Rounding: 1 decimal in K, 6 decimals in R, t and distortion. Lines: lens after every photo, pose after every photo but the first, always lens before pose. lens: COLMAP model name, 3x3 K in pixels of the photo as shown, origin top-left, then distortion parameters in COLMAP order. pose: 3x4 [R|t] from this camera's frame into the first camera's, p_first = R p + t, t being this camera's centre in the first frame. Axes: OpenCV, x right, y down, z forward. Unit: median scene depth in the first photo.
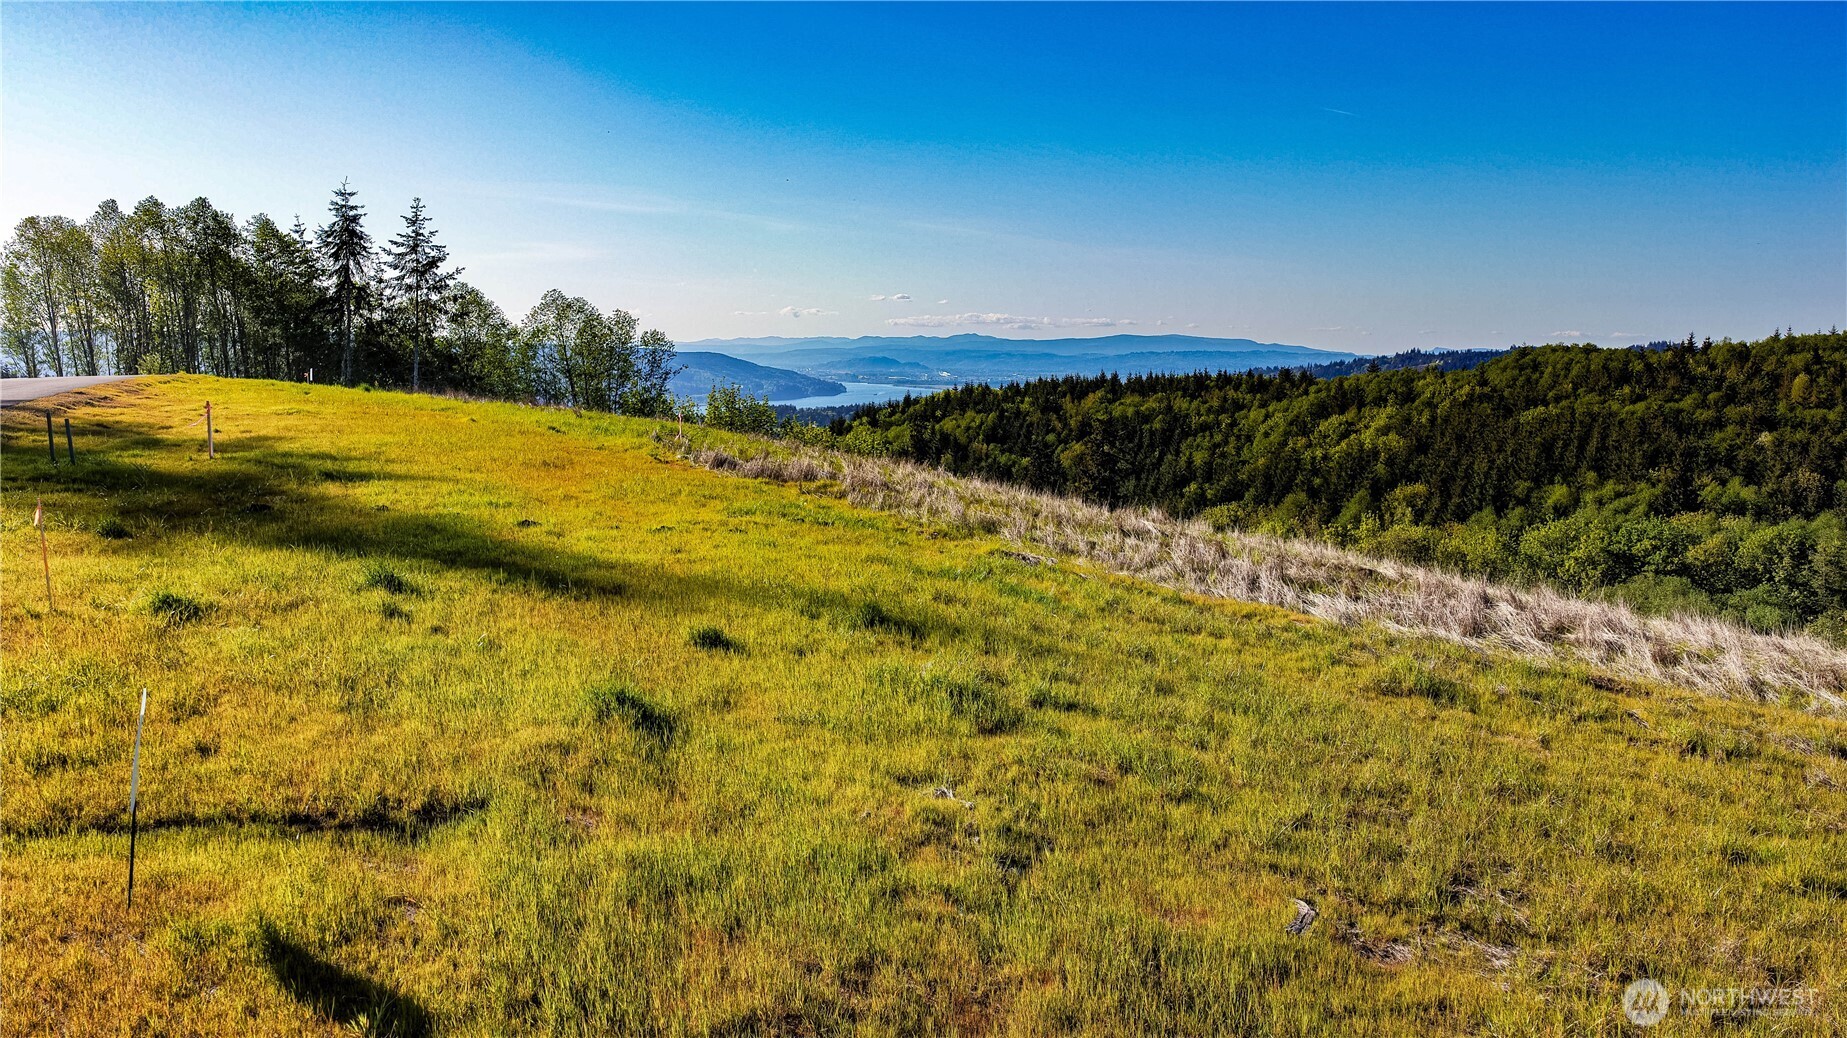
lens RADIAL K [[1535.0, 0, 920.2], [0, 1535.0, 519.4], [0, 0, 1]] dist [-0.018279, 0.045033]
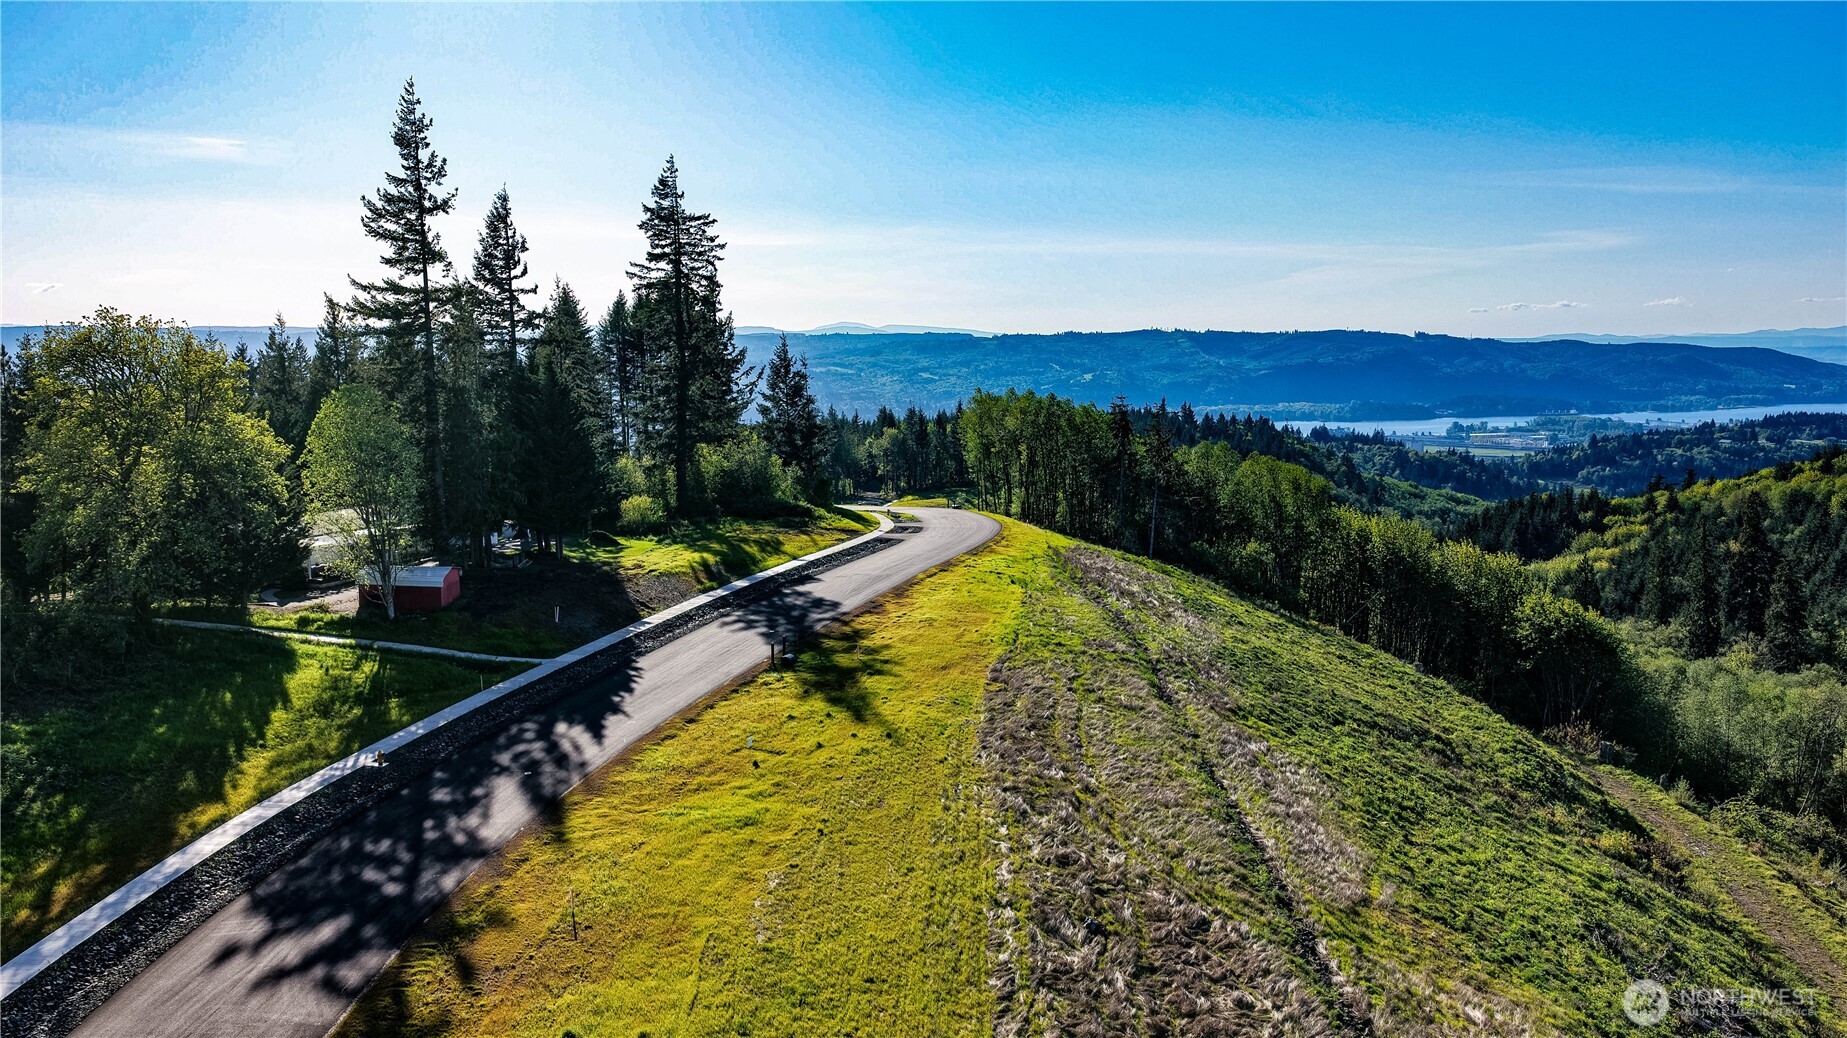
lens RADIAL K [[1535.0, 0, 923.0], [0, 1535.0, 530.7], [0, 0, 1]] dist [-0.018279, 0.045033]
pose [[0.805278, 0.061792, -0.589668, 0.122876], [-0.055501, 0.998043, 0.028791, -0.032258], [0.590294, 0.009542, 0.807132, -0.128924]]
